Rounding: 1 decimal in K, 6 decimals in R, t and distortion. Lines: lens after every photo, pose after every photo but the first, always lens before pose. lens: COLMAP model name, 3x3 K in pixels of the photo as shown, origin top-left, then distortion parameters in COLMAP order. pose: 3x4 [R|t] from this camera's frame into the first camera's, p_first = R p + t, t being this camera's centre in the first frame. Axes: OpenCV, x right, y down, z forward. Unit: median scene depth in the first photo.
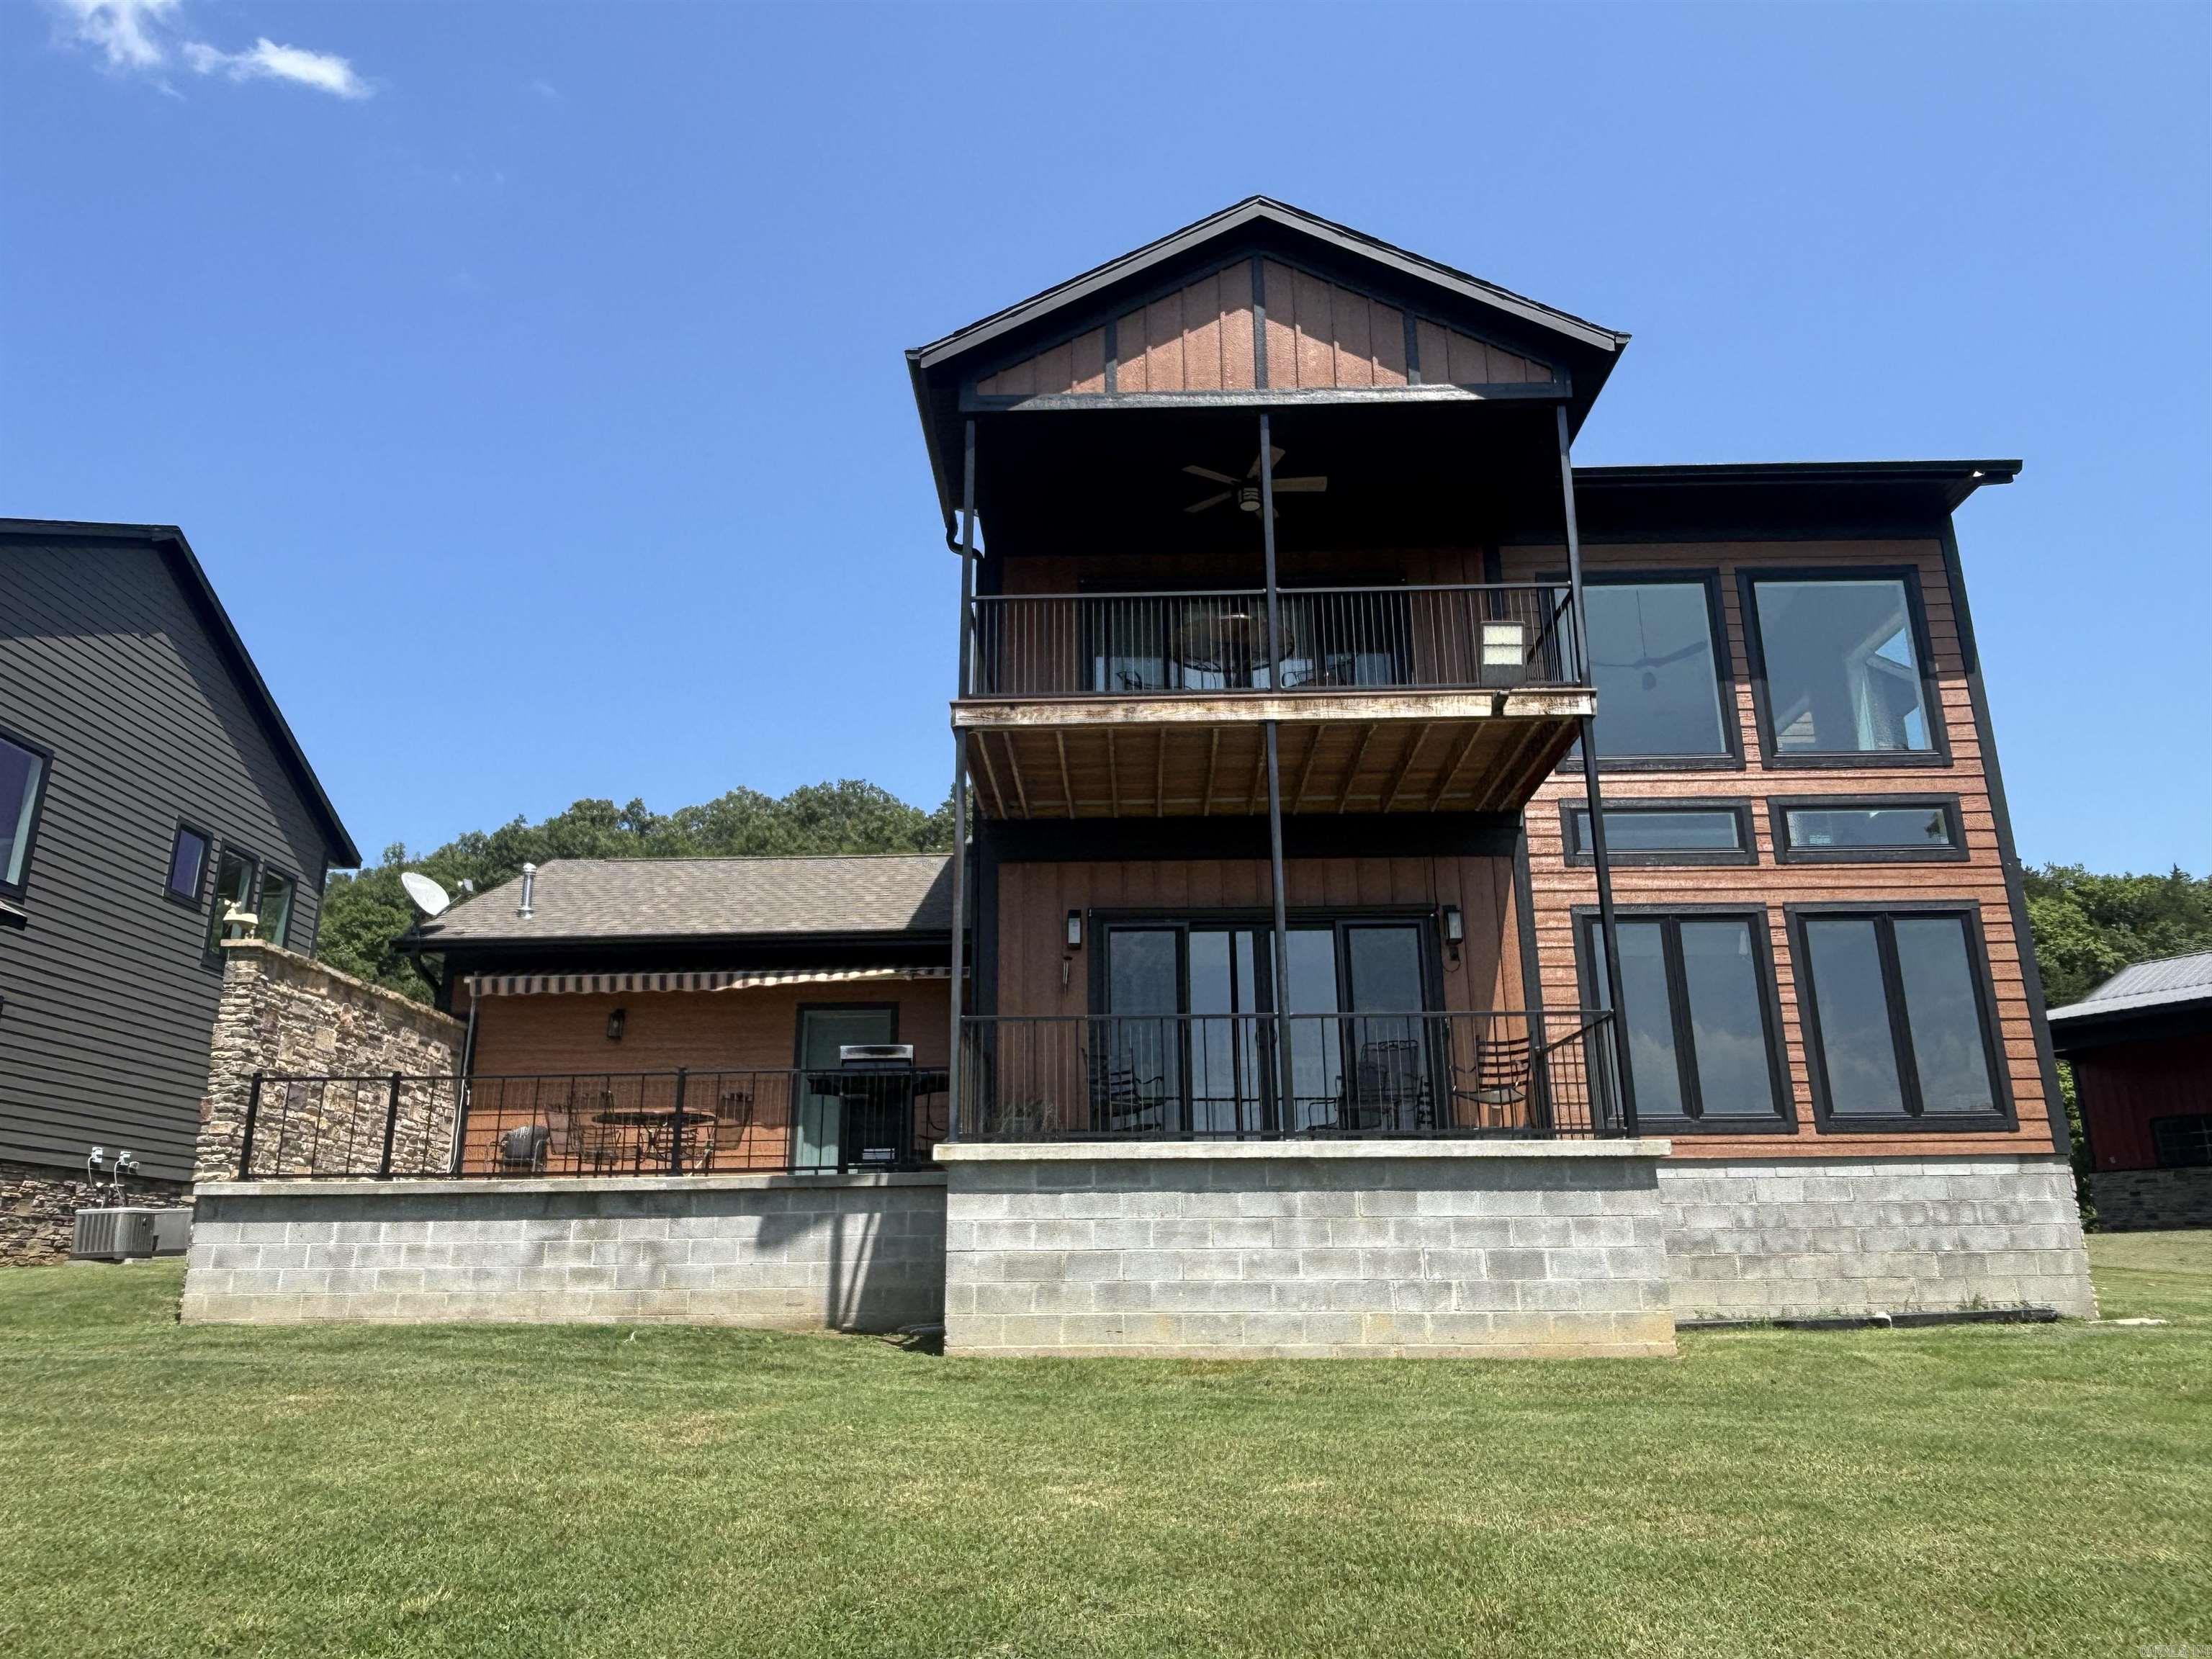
lens RADIAL K [[1503.4, 0, 1118.9], [0, 1503.4, 828.0], [0, 0, 1]] dist [0.008104, -0.028254]
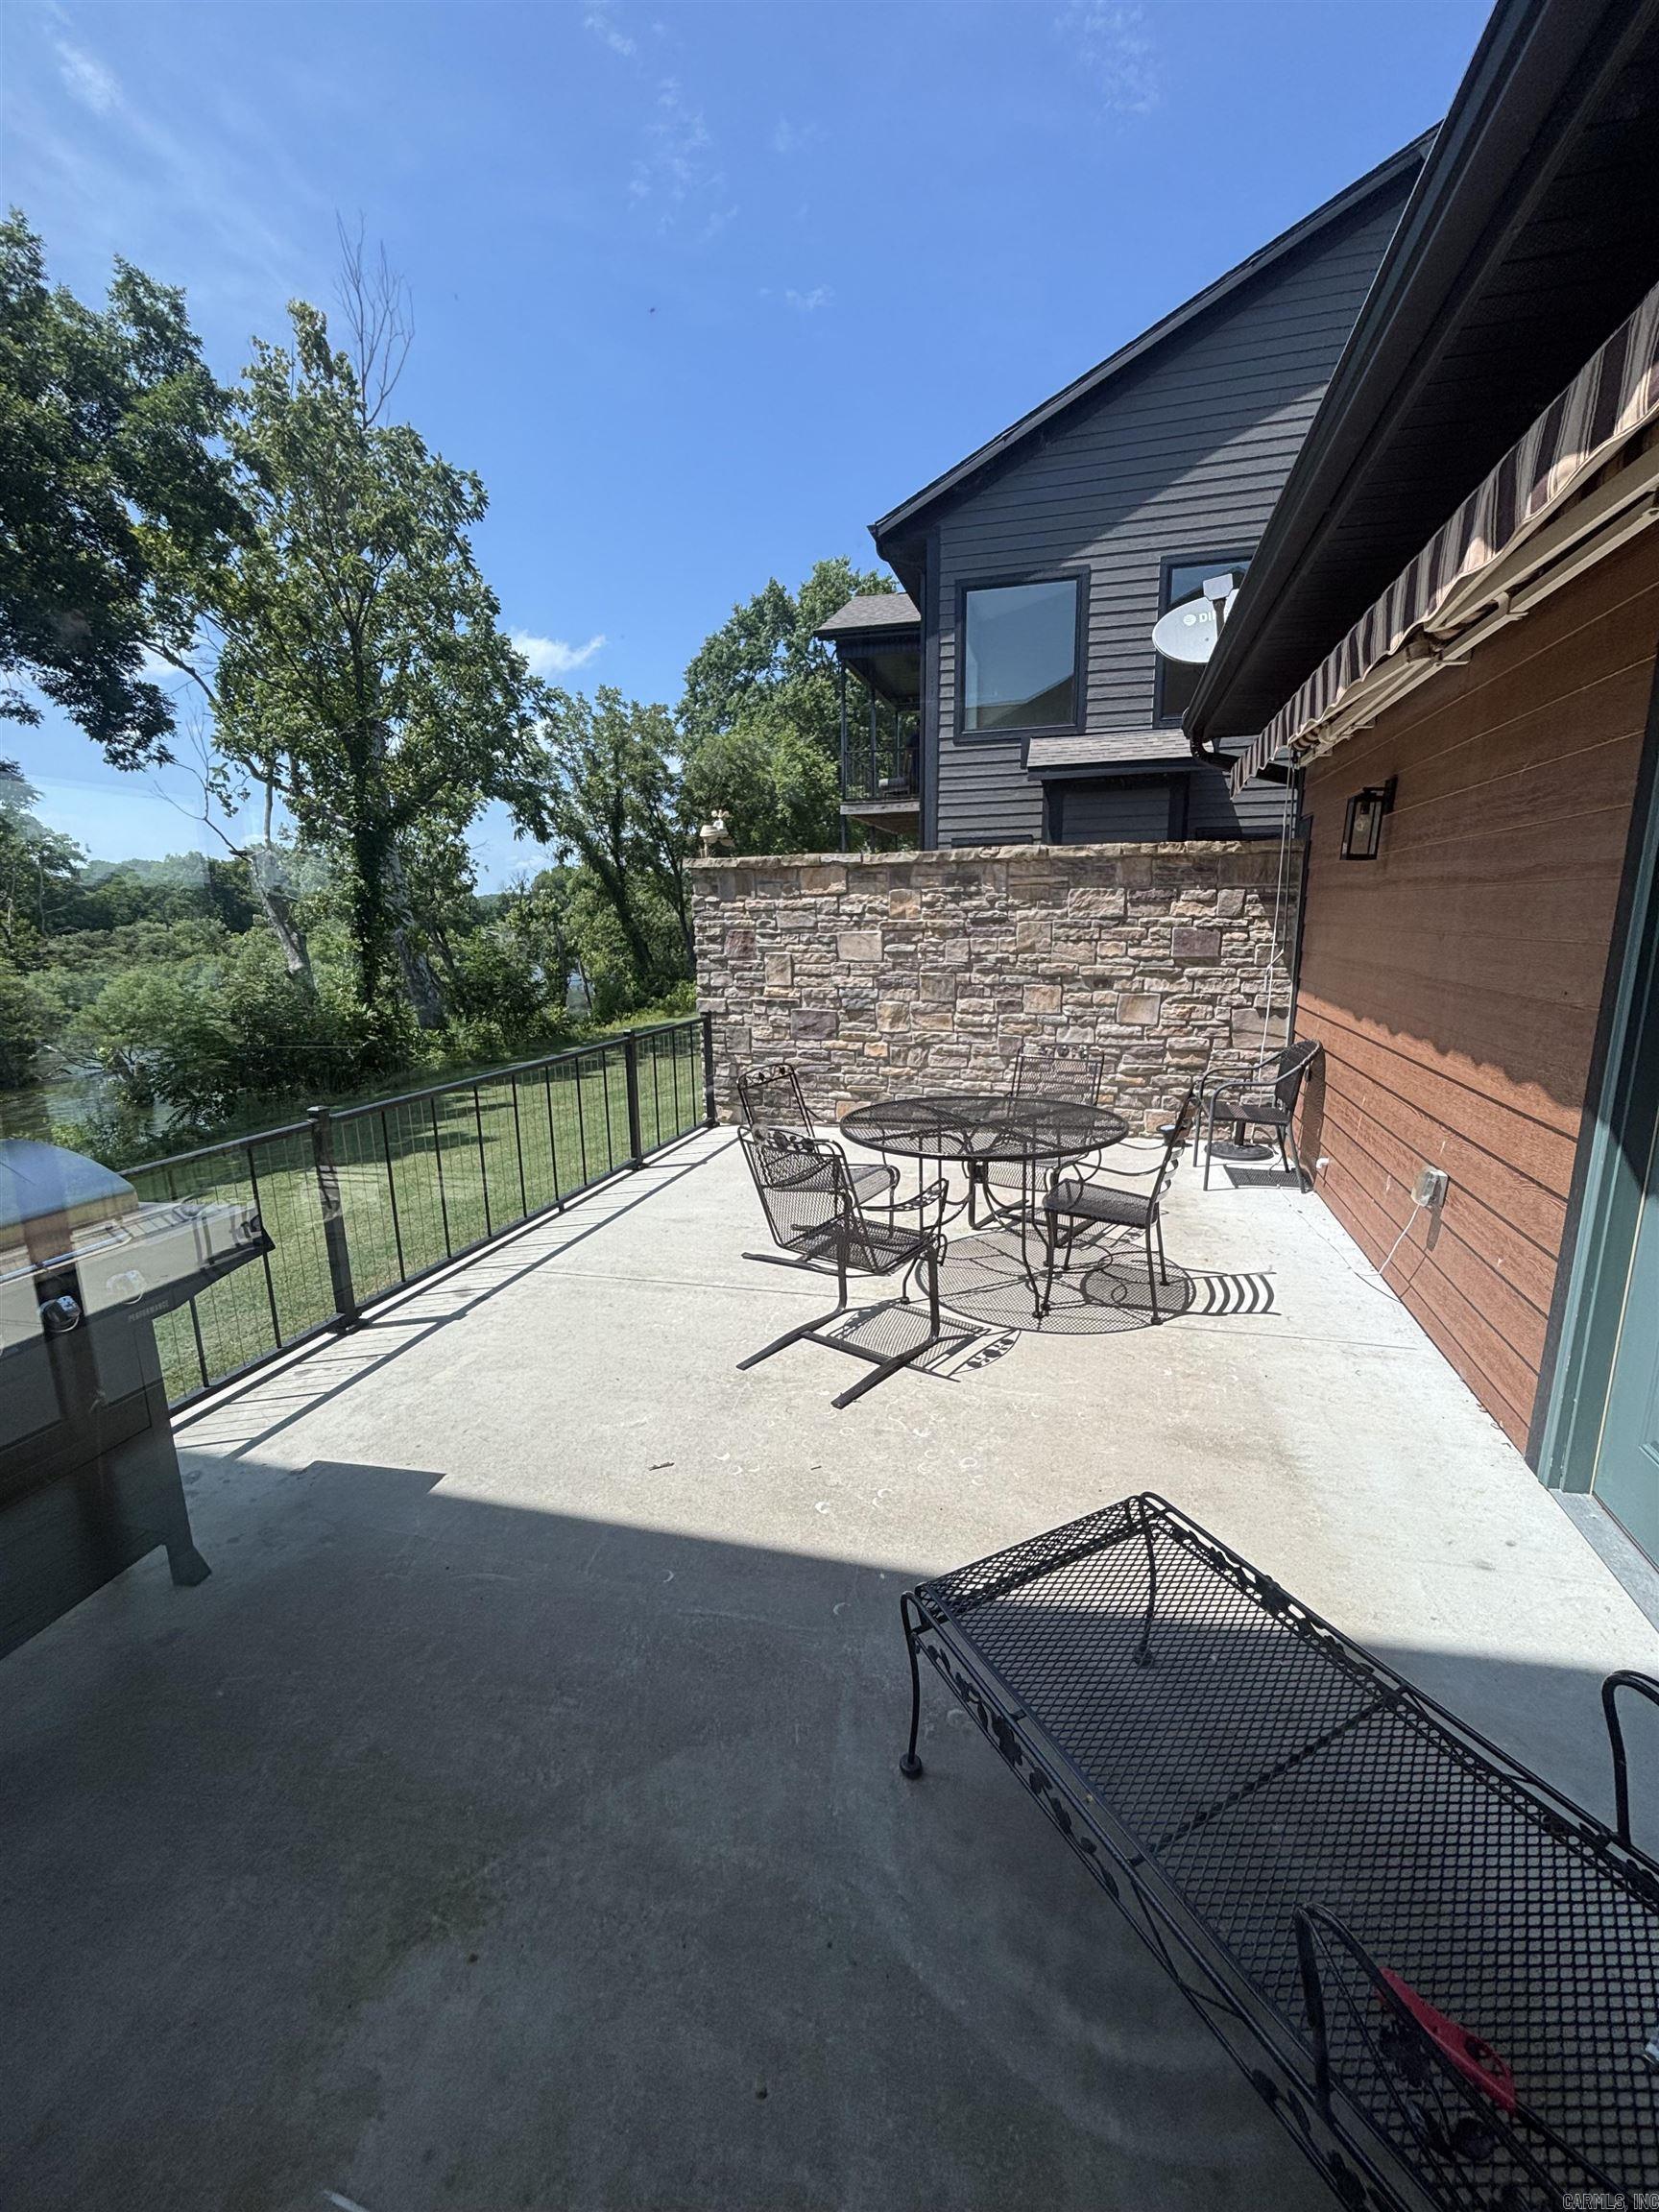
lens RADIAL K [[897.7, 0, 831.0], [0, 897.7, 1095.4], [0, 0, 1]] dist [-0.000676, 0.000608]
pose [[-0.253371, 0.205412, -0.945309, -0.075667], [0.303177, 0.944826, 0.124047, 0.171659], [0.918633, -0.255166, -0.301668, 1.252705]]
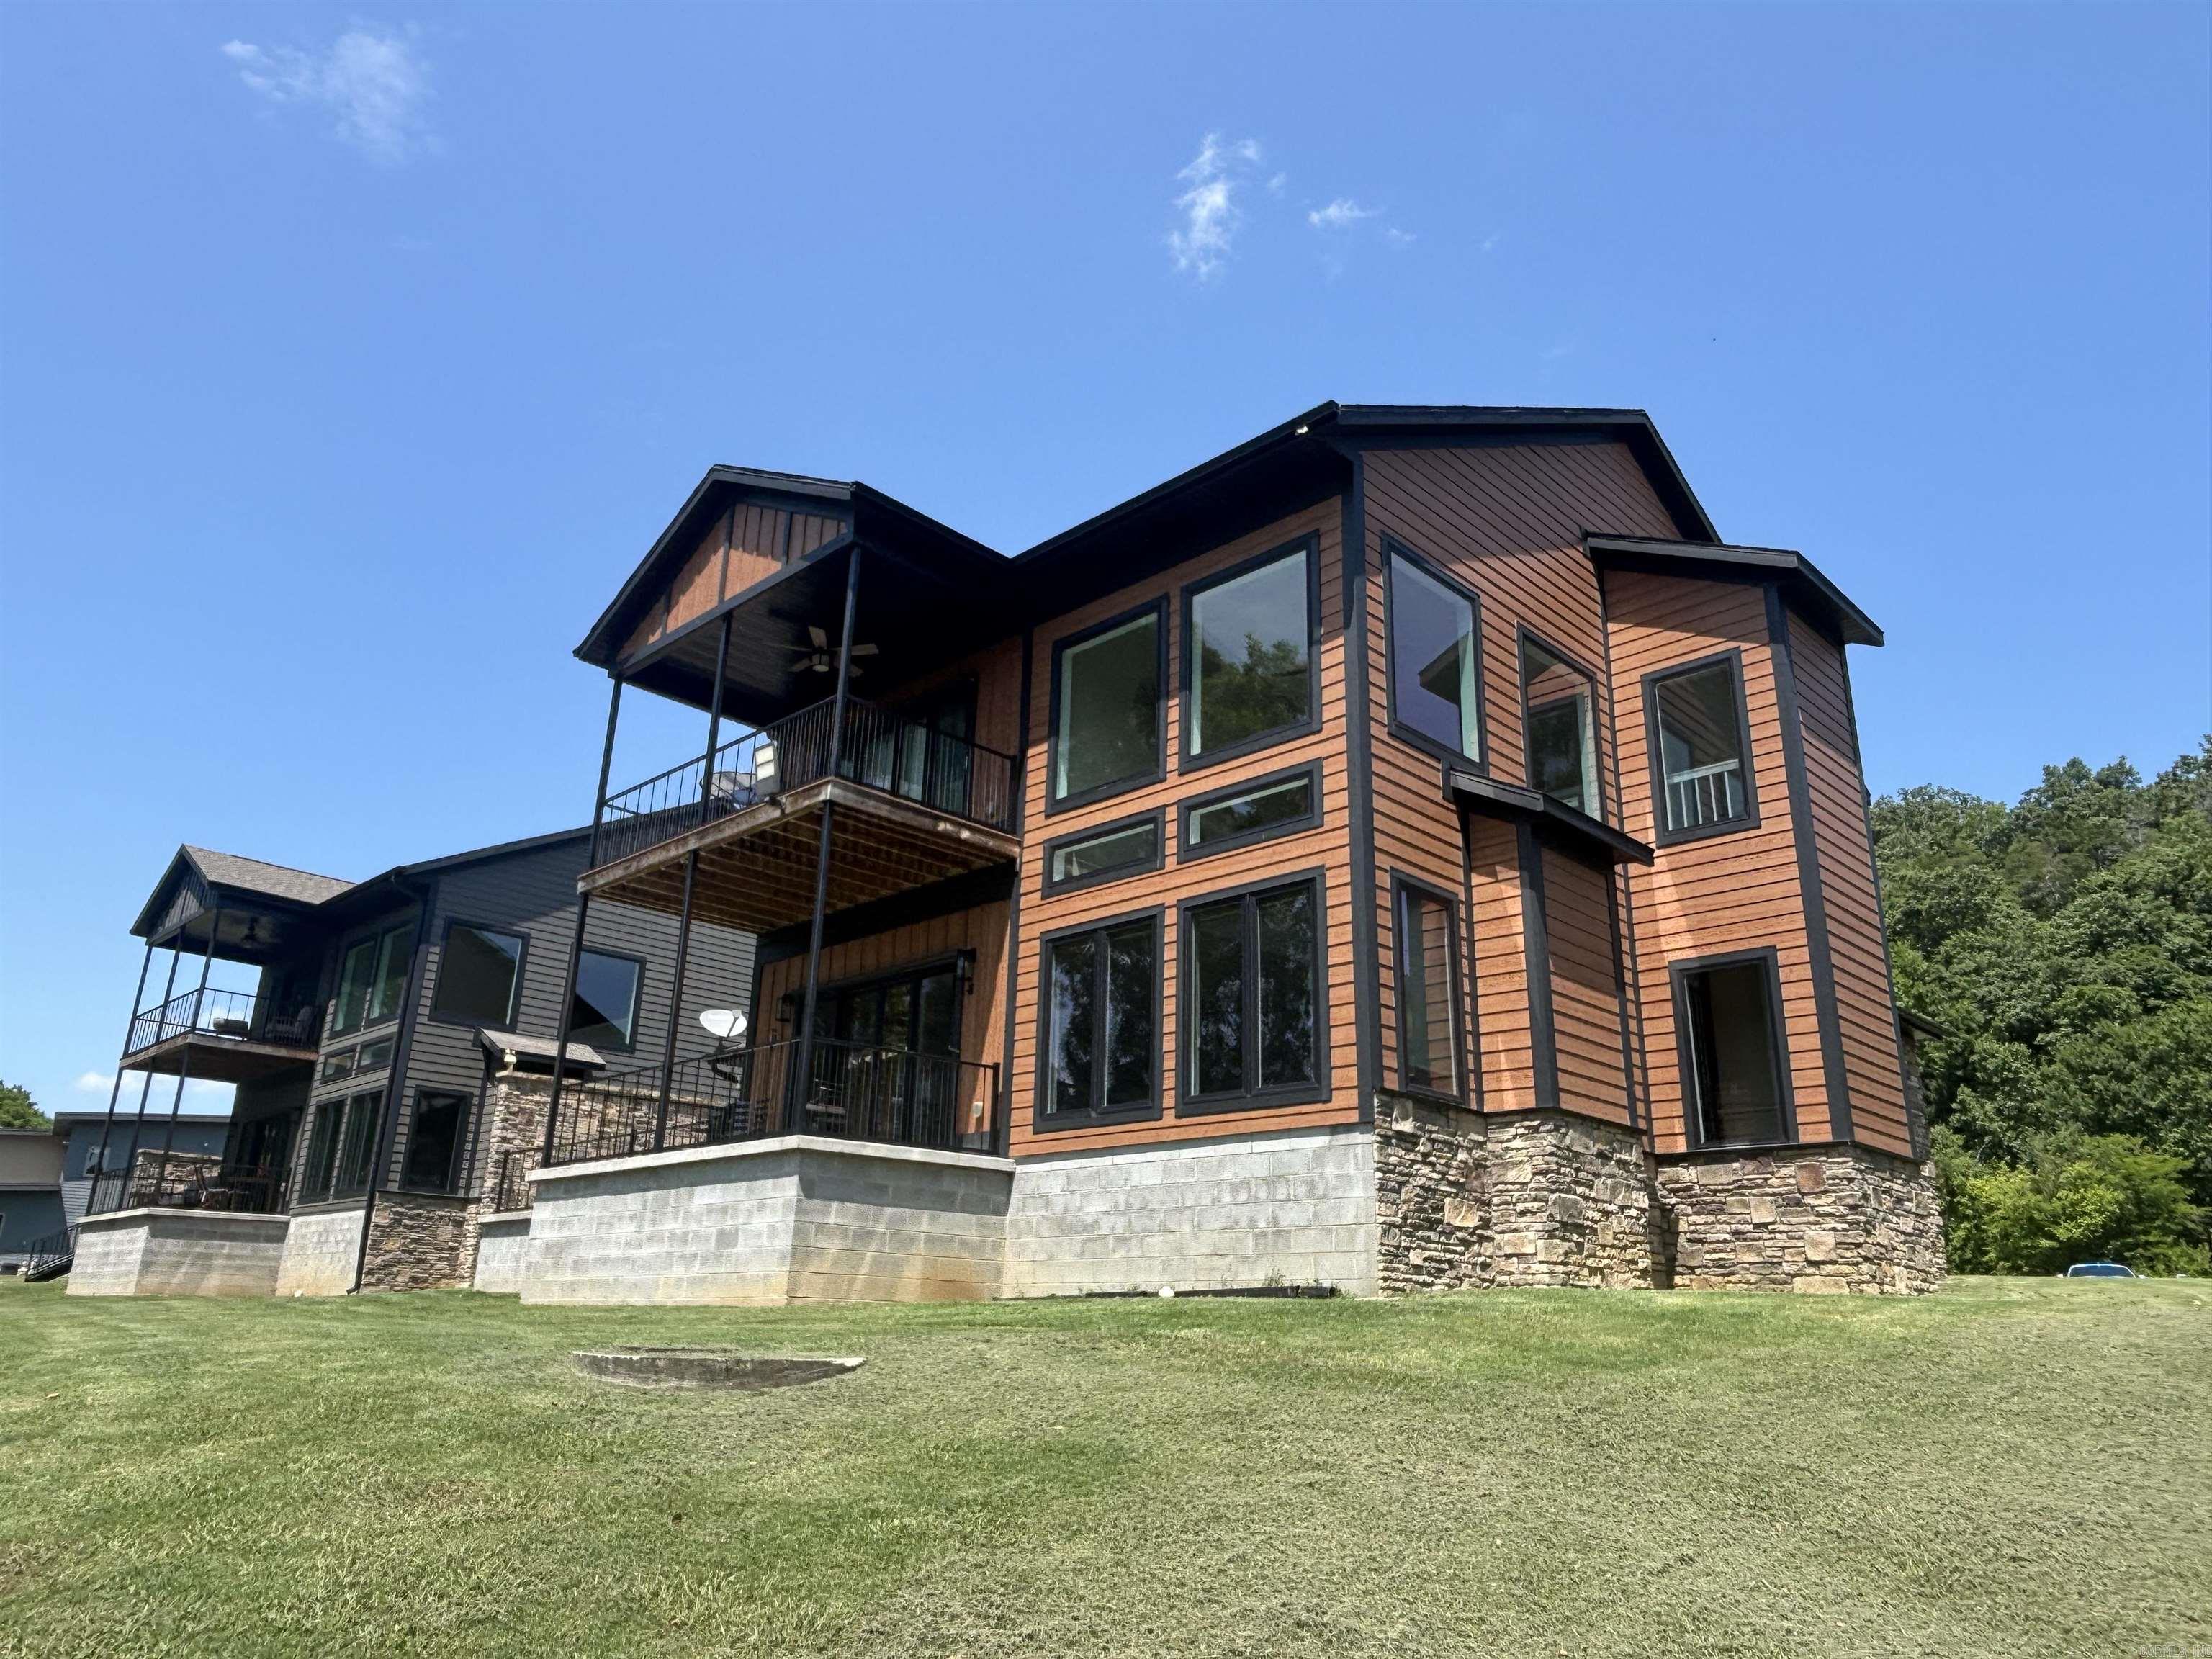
lens RADIAL K [[1503.4, 0, 1175.1], [0, 1503.4, 821.4], [0, 0, 1]] dist [0.008104, -0.028254]
pose [[0.745993, -0.198507, -0.635681, 1.173943], [0.171780, 0.979597, -0.104314, 0.109682], [0.643418, -0.031380, 0.764872, 0.204742]]
